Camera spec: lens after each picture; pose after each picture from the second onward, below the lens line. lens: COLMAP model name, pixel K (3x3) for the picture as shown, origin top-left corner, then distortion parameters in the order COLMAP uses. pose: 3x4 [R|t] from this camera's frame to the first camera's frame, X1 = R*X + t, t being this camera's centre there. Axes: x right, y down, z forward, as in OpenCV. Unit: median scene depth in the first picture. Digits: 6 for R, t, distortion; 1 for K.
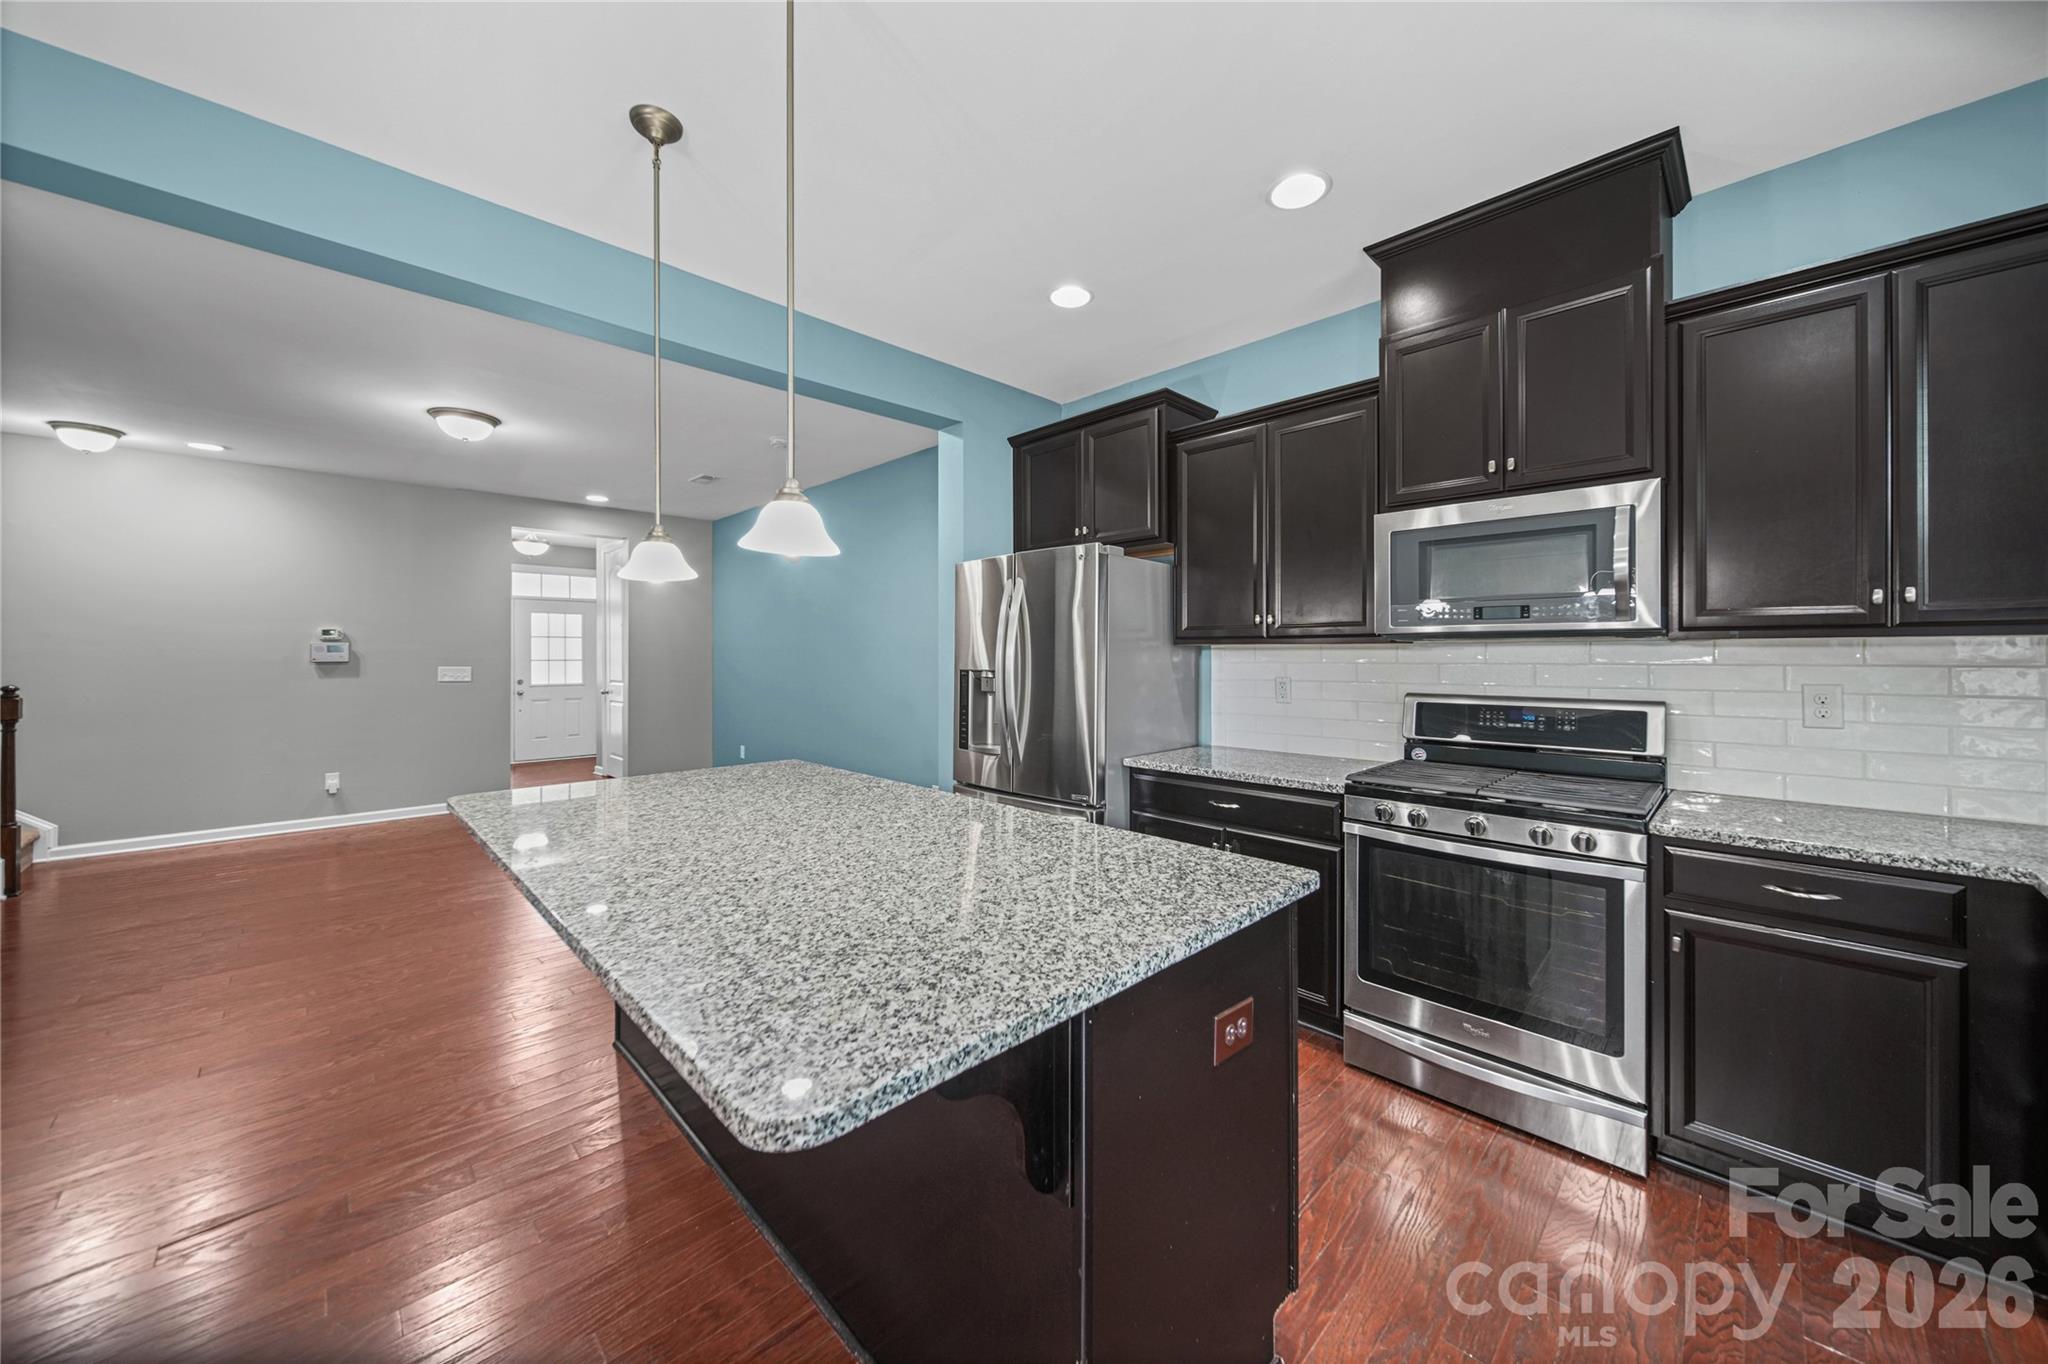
lens RADIAL K [[729.4, 0, 1035.1], [0, 729.4, 655.5], [0, 0, 1]] dist [-0.000565, -0.000992]
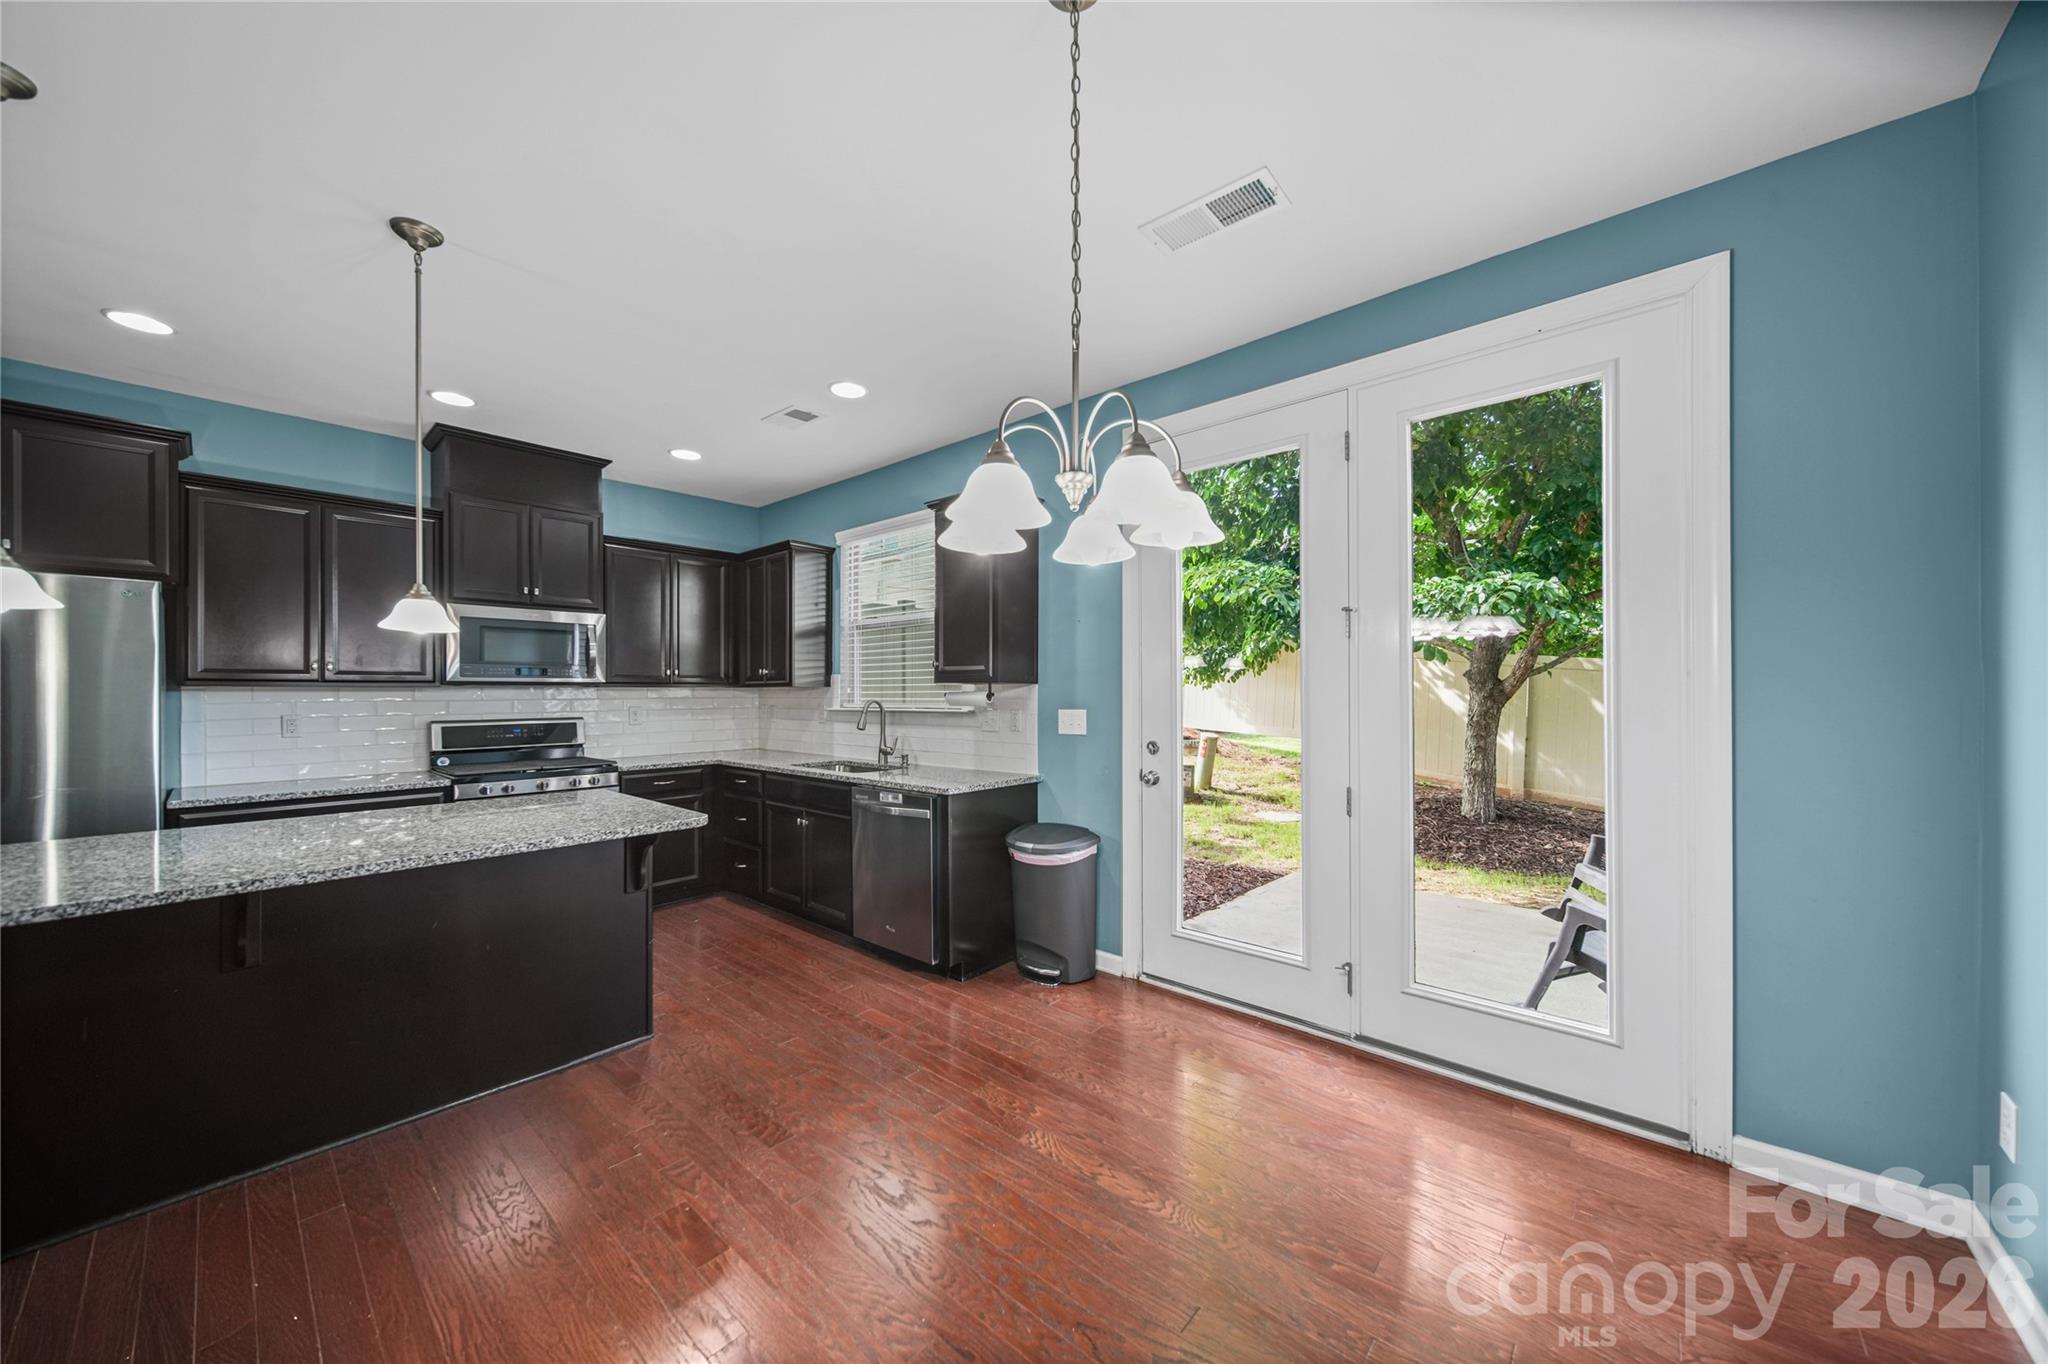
lens RADIAL K [[729.4, 0, 1023.4], [0, 729.4, 689.5], [0, 0, 1]] dist [-0.000565, -0.000992]
pose [[-0.063099, 0.001485, 0.998006, -1.271411], [0.006424, 0.999979, -0.001081, -0.004024], [-0.997987, 0.006343, -0.063107, -0.113502]]
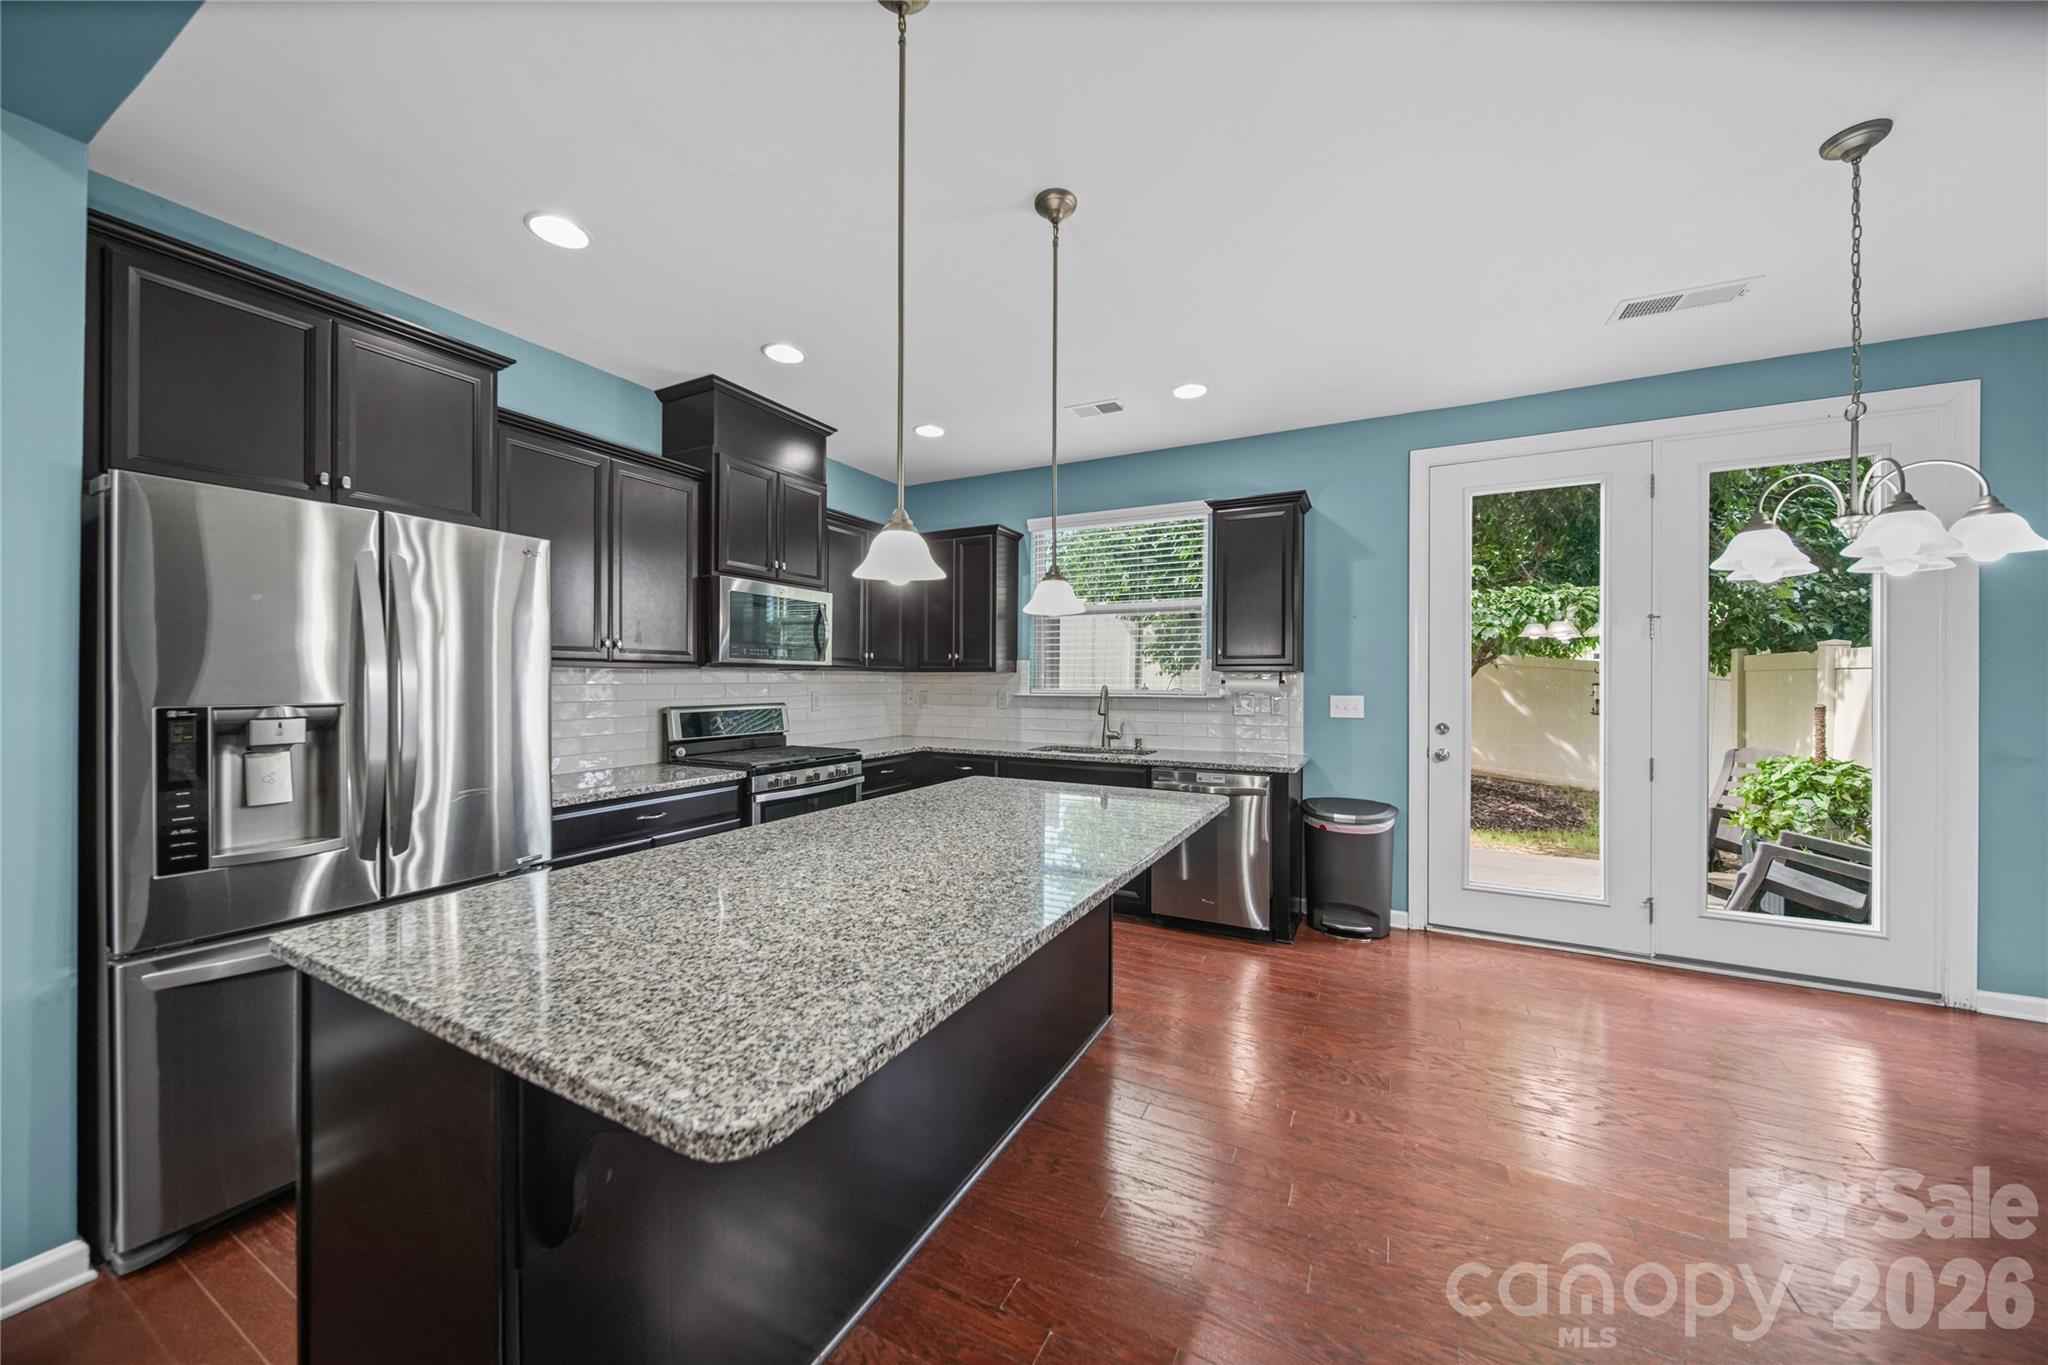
lens RADIAL K [[729.4, 0, 1030.7], [0, 729.4, 680.4], [0, 0, 1]] dist [-0.000565, -0.000992]
pose [[-0.305364, -0.005488, 0.952220, -1.148305], [-0.003693, 0.999983, 0.004579, -0.004708], [-0.952228, -0.002118, -0.305379, 0.972831]]
